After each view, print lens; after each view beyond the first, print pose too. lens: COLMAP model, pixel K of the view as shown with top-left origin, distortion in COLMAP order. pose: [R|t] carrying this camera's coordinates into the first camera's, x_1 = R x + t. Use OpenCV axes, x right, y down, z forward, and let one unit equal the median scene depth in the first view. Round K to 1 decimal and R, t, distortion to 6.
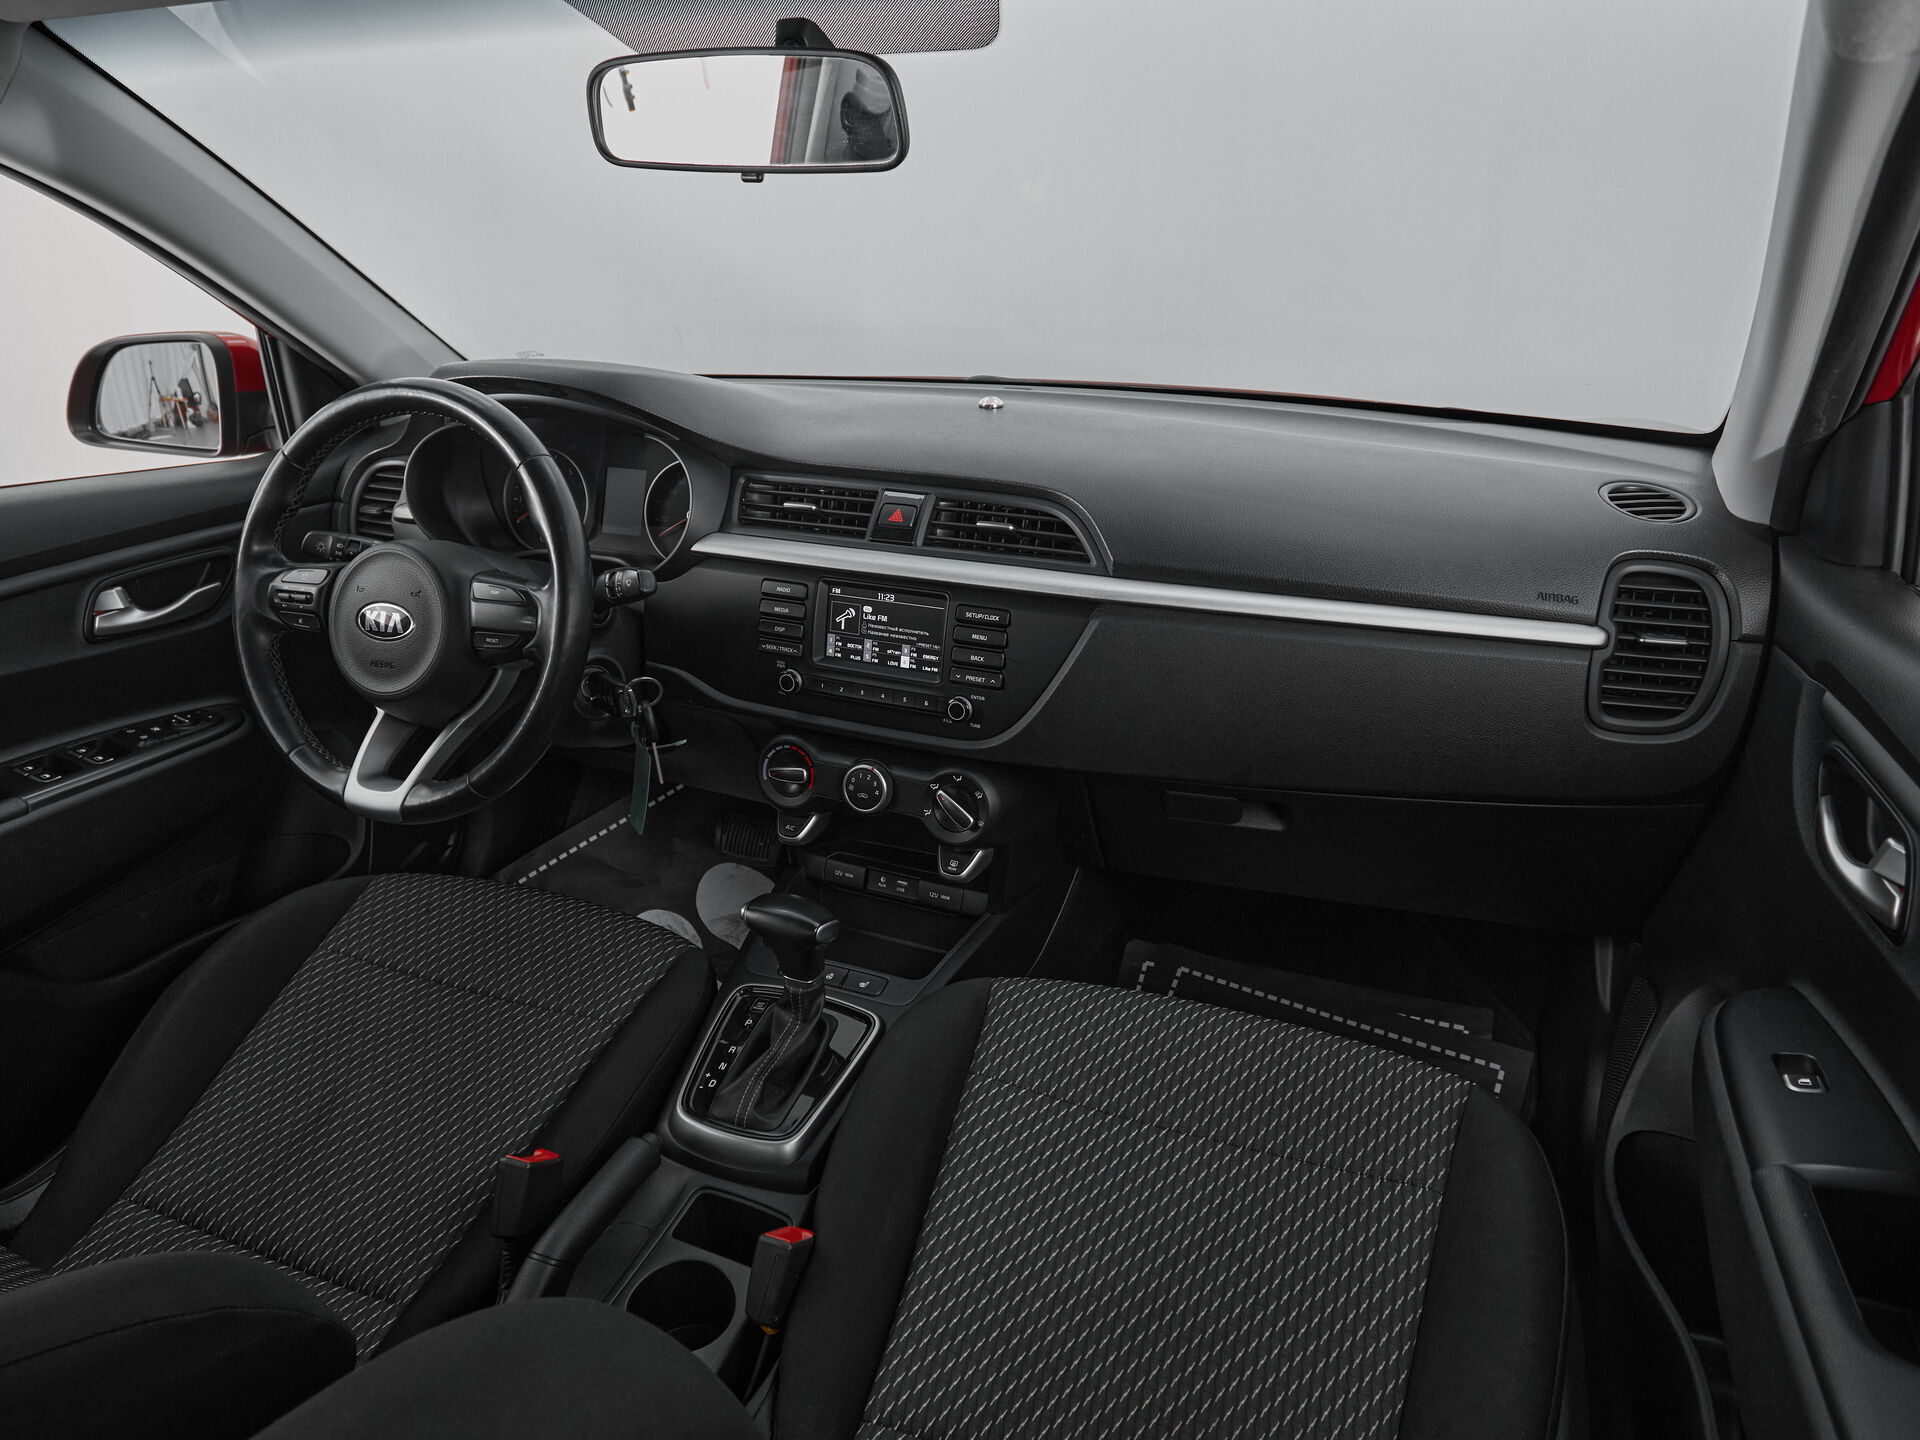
lens RADIAL K [[1153.0, 0, 893.3], [0, 1153.0, 738.0], [0, 0, 1]] dist [-0.003163, 0.000571]
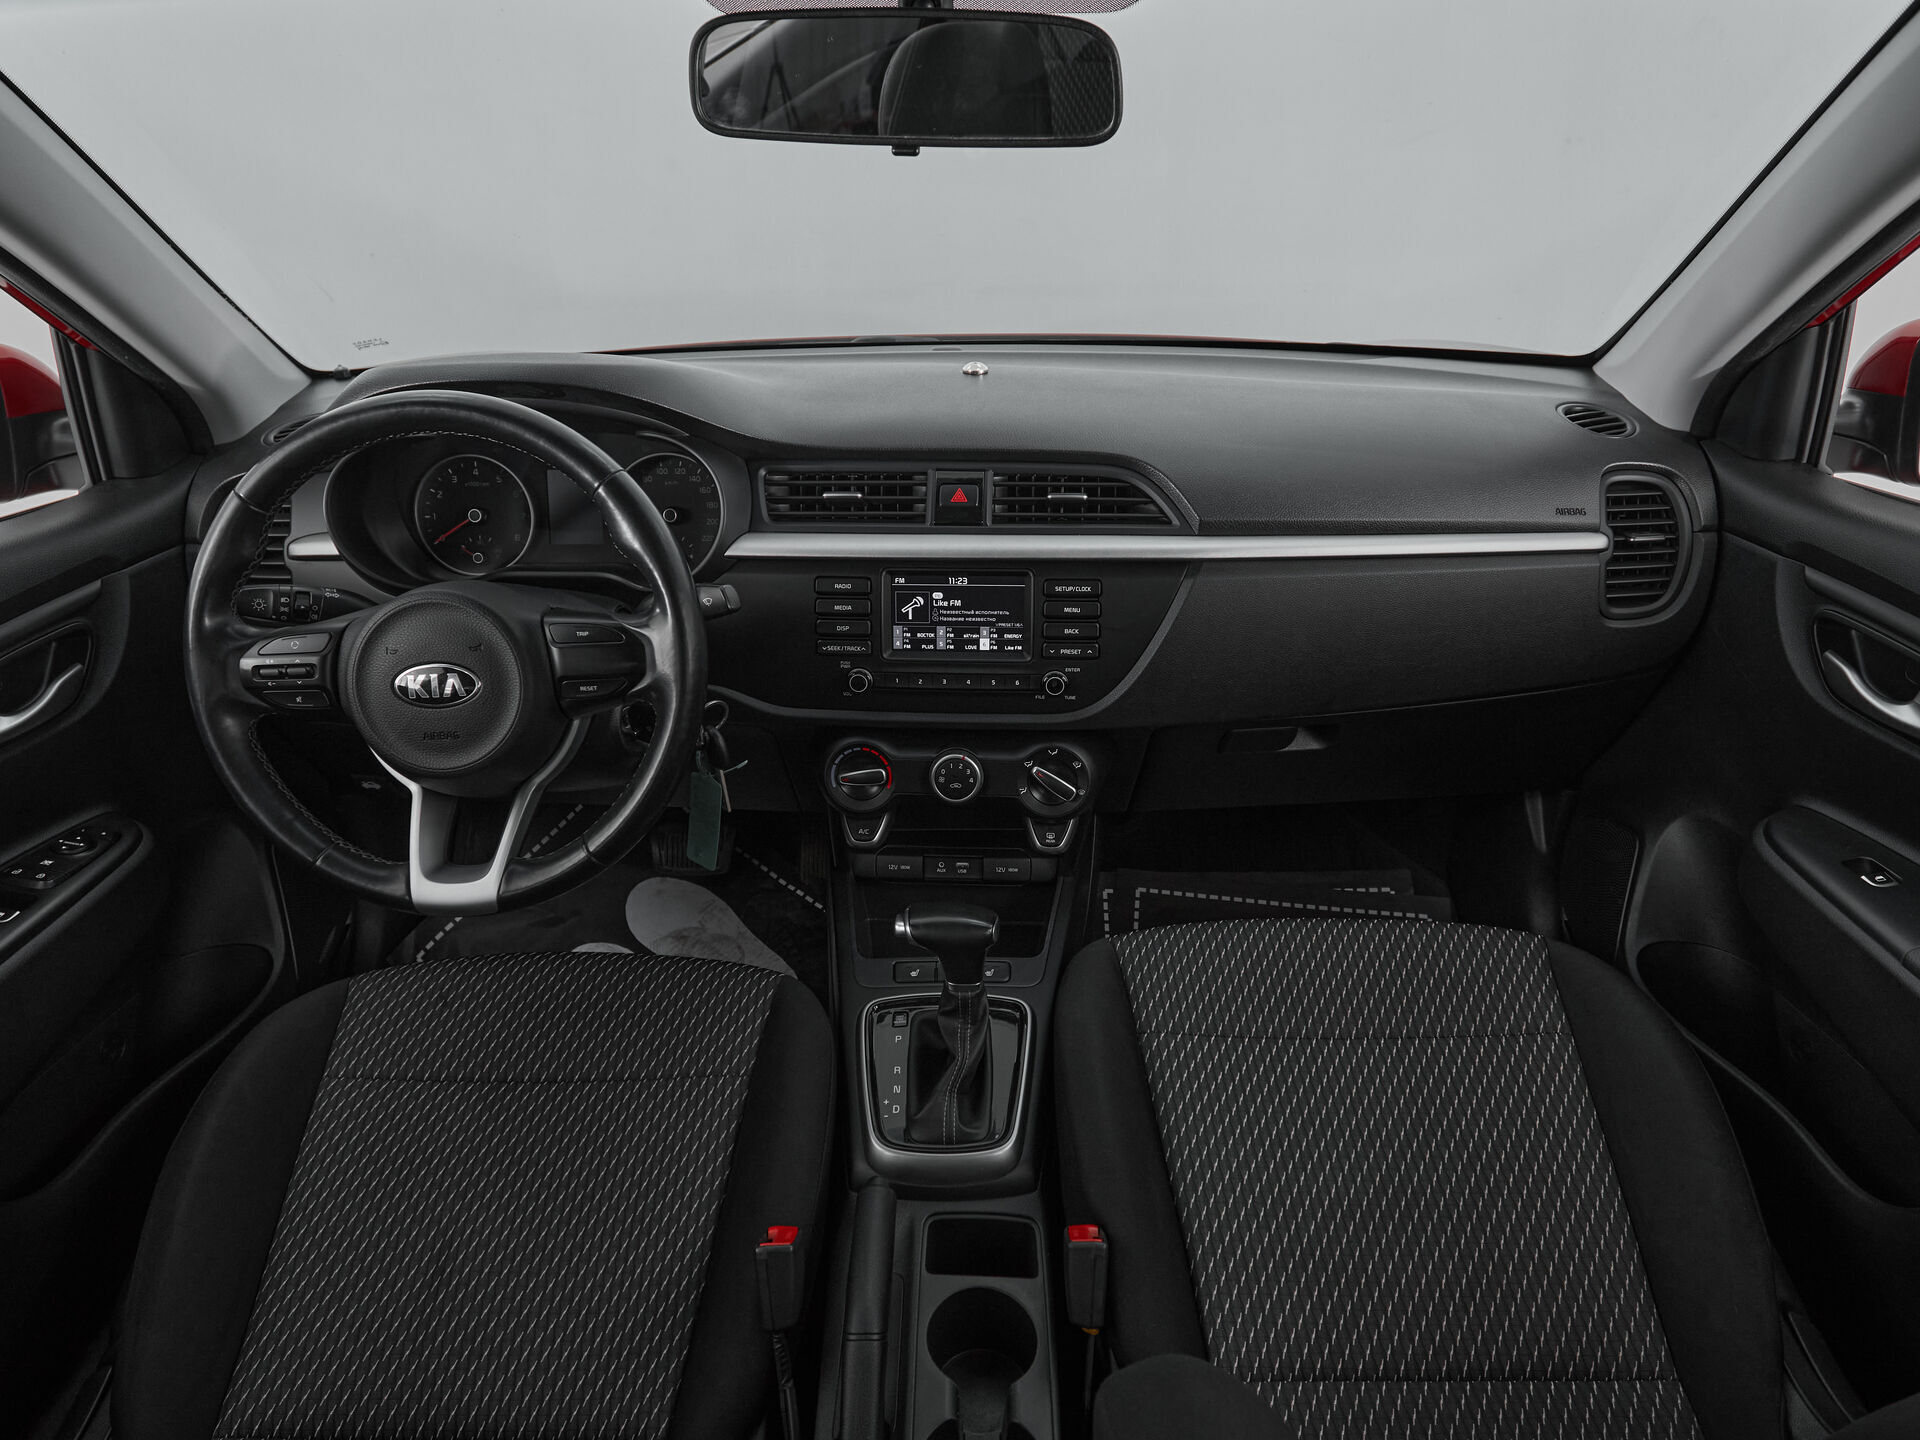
lens RADIAL K [[1153.0, 0, 926.5], [0, 1153.0, 739.7], [0, 0, 1]] dist [-0.003163, 0.000571]
pose [[0.938052, -0.167206, 0.303481, -0.348192], [0.151650, 0.985638, 0.074301, -0.066474], [-0.311545, -0.023675, 0.949936, 0.082202]]
